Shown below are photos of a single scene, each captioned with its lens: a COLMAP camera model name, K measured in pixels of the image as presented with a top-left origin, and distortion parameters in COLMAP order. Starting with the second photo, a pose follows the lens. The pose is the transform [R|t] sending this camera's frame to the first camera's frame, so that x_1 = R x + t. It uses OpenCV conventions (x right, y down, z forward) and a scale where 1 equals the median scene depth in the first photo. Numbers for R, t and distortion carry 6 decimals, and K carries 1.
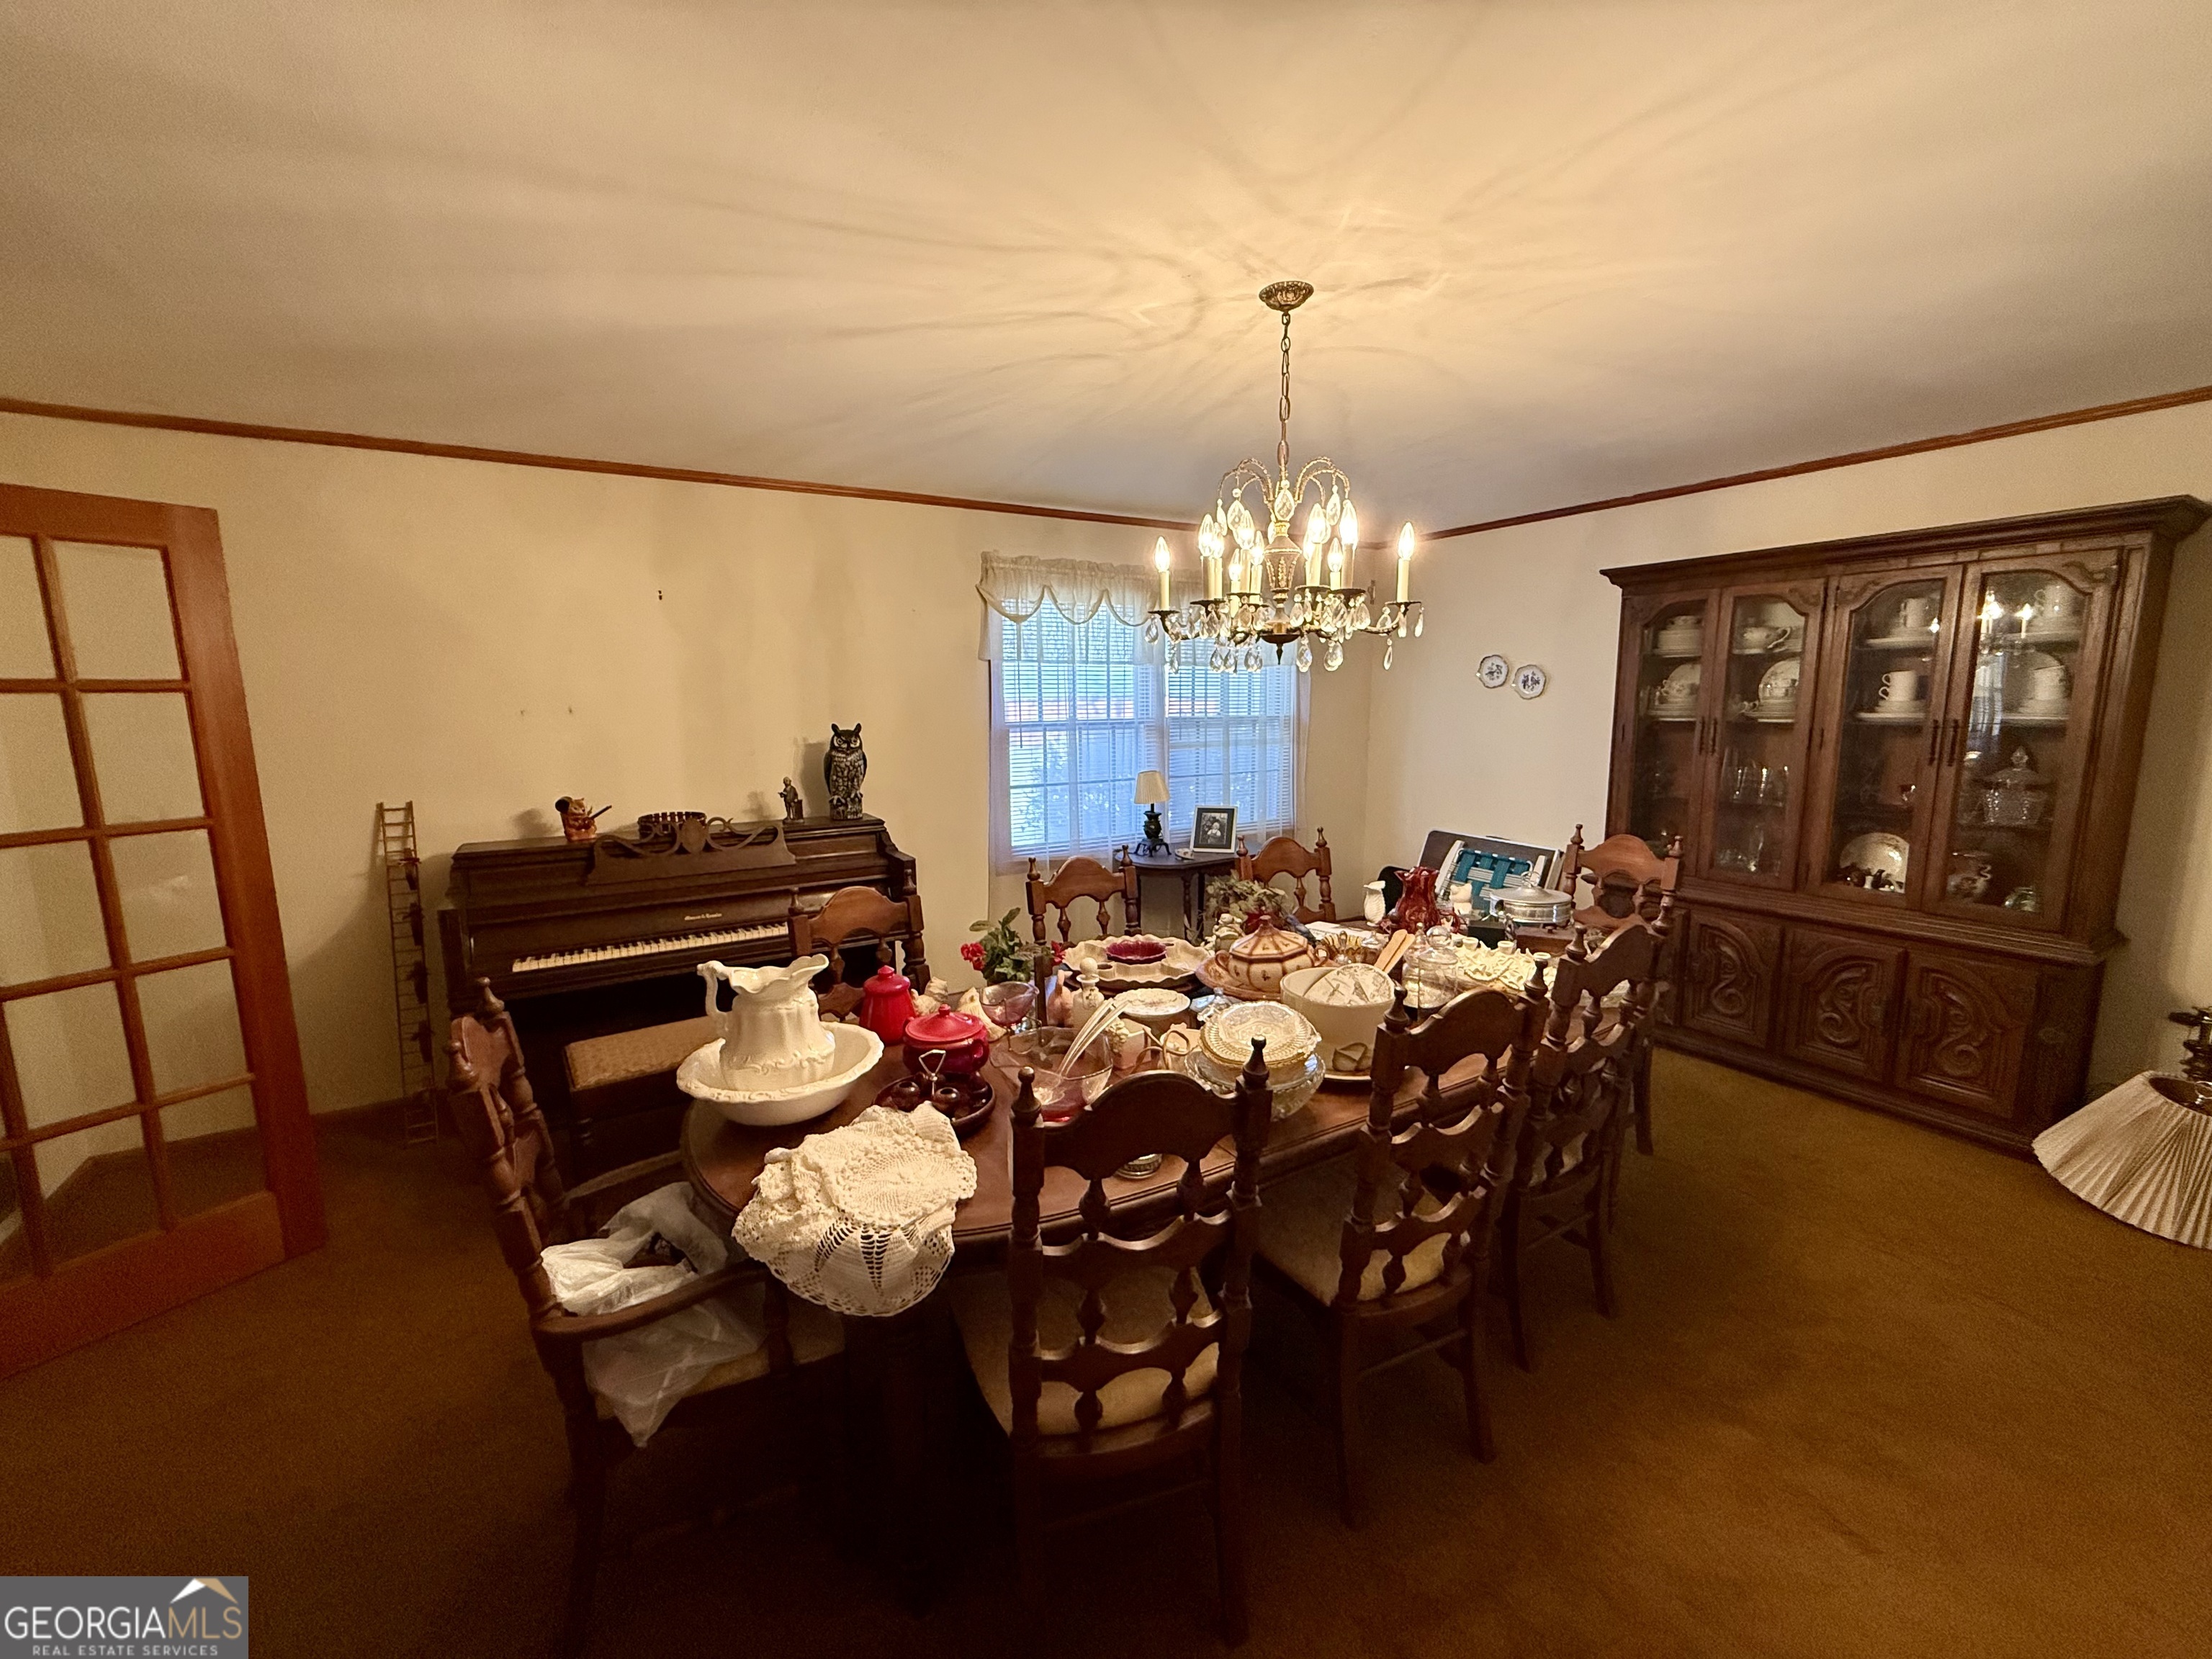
lens RADIAL K [[888.4, 0, 1096.0], [0, 888.4, 825.3], [0, 0, 1]] dist [0.001719, -0.000528]
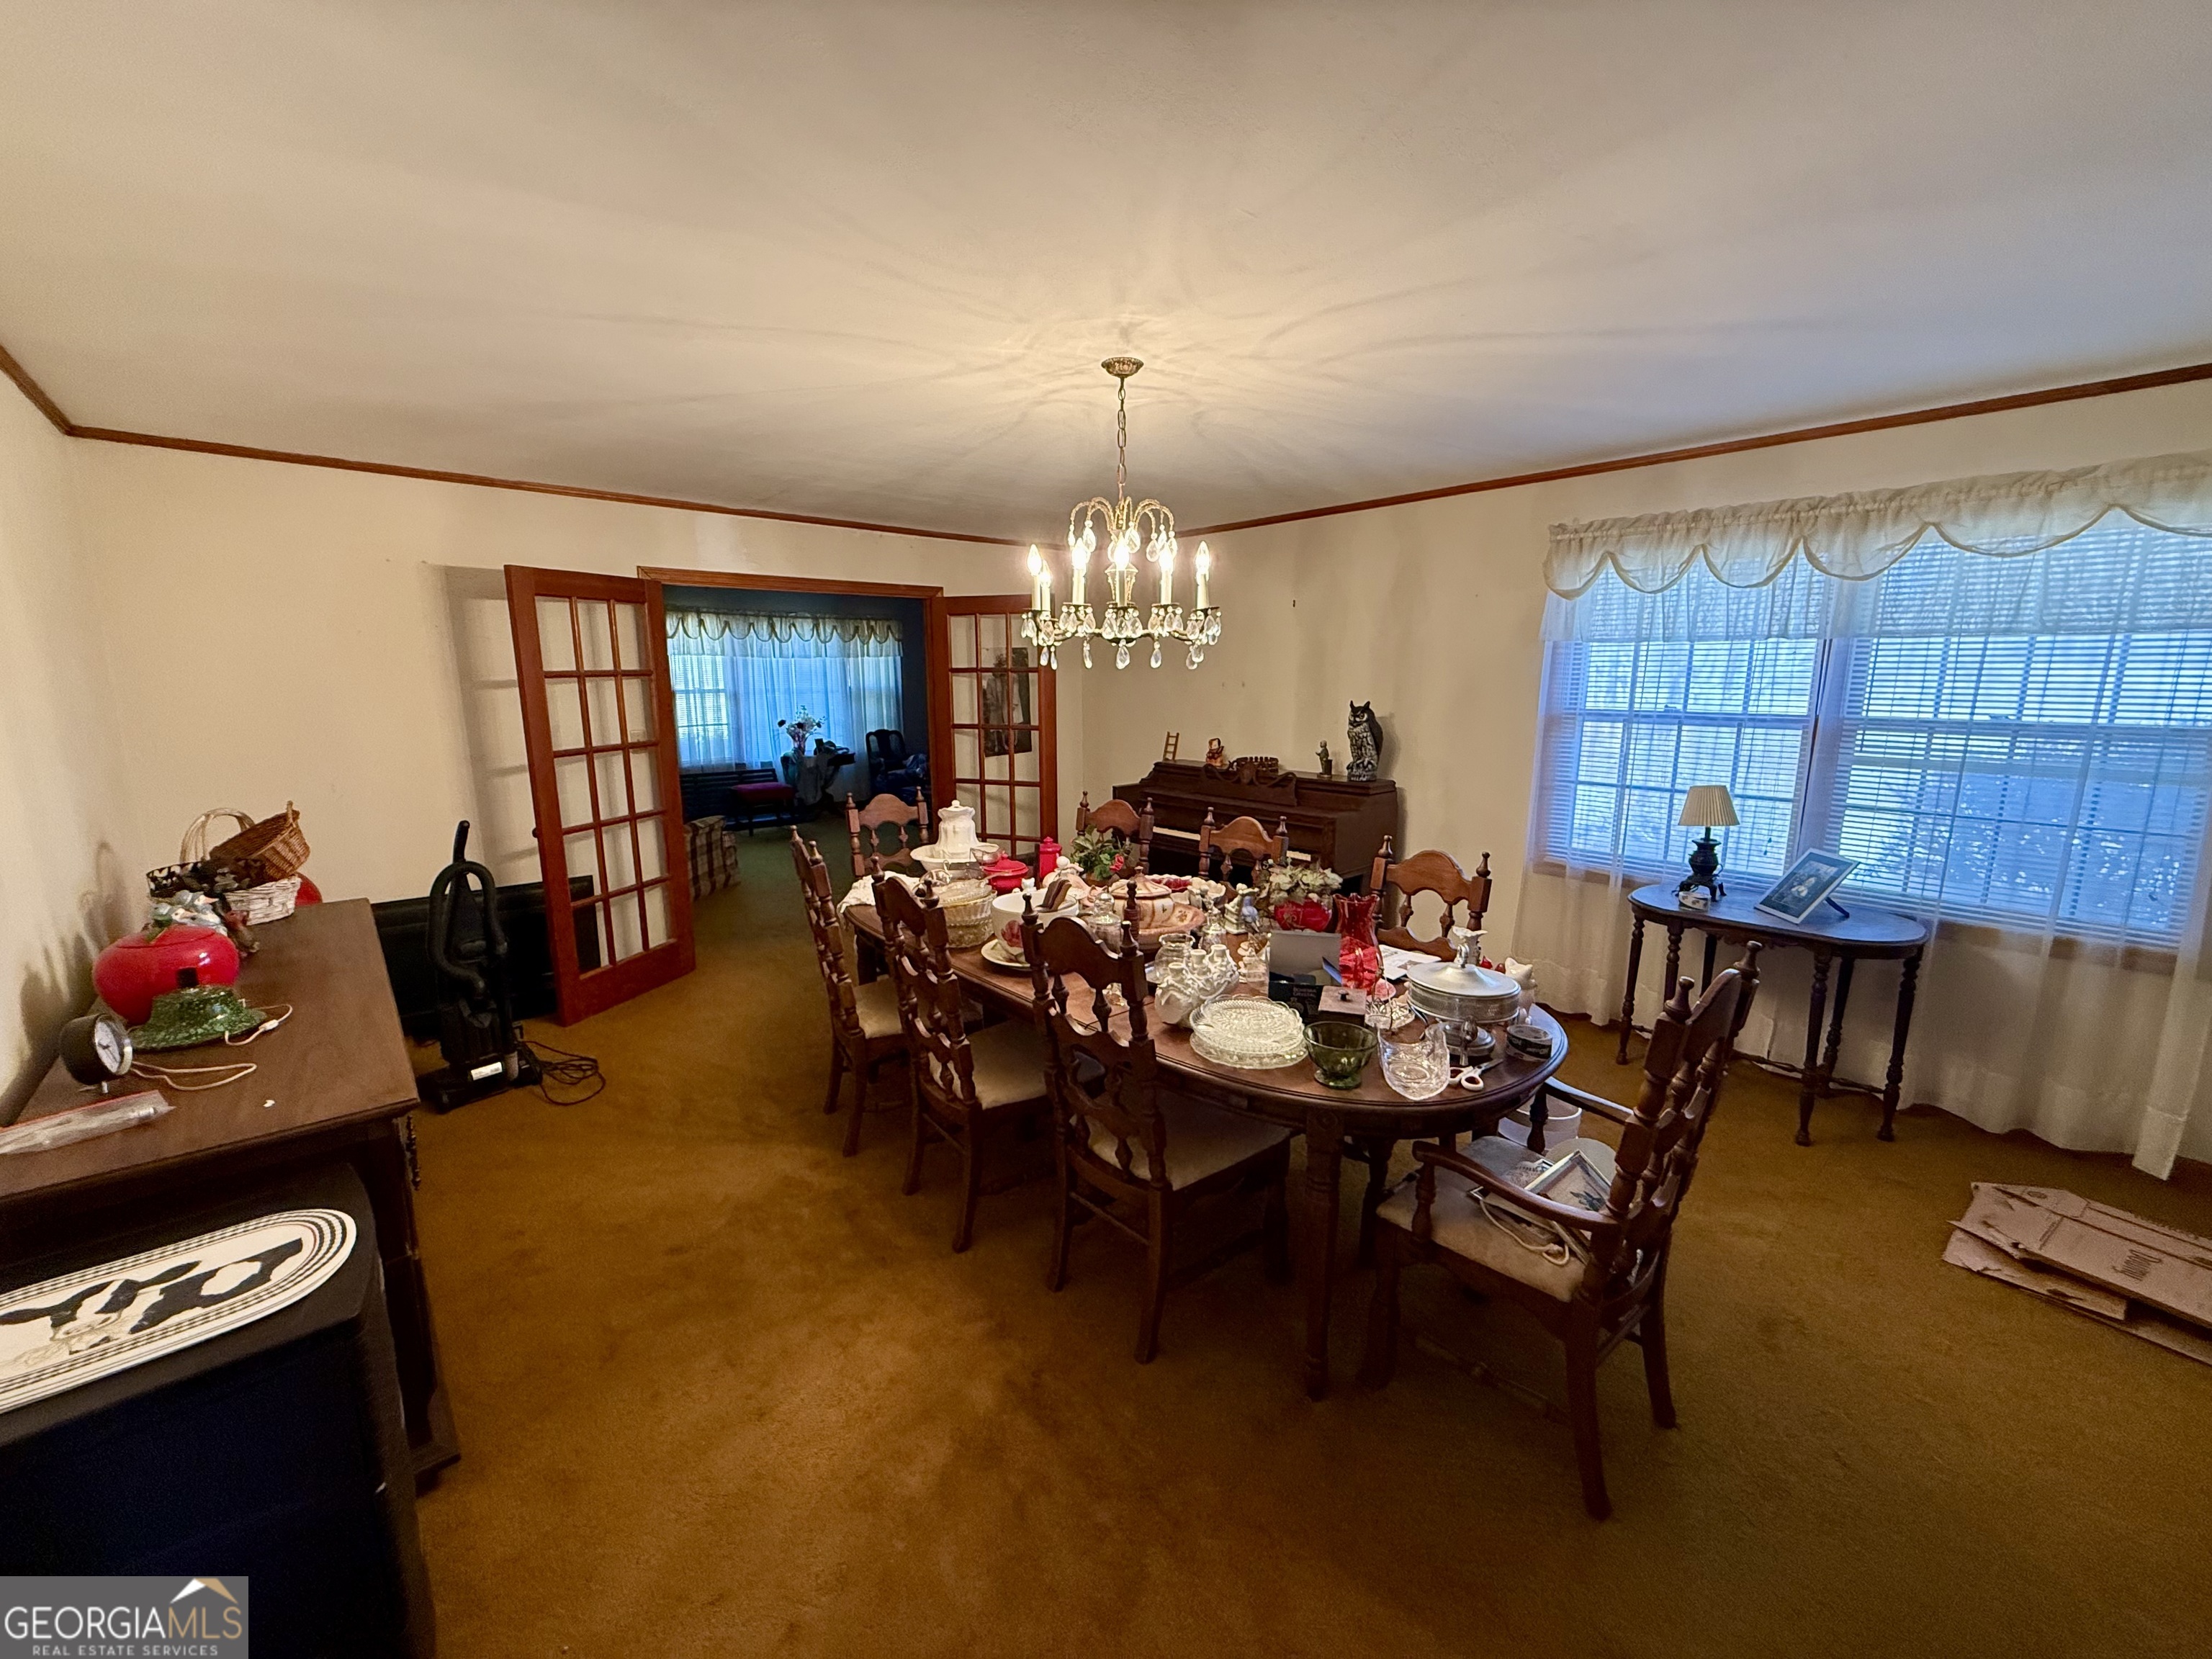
lens RADIAL K [[888.4, 0, 1093.5], [0, 888.4, 833.5], [0, 0, 1]] dist [0.001719, -0.000528]
pose [[0.181613, 0.189206, -0.964996, 1.444946], [-0.141042, 0.976181, 0.164855, -0.150075], [0.973203, 0.106165, 0.203973, 0.735776]]
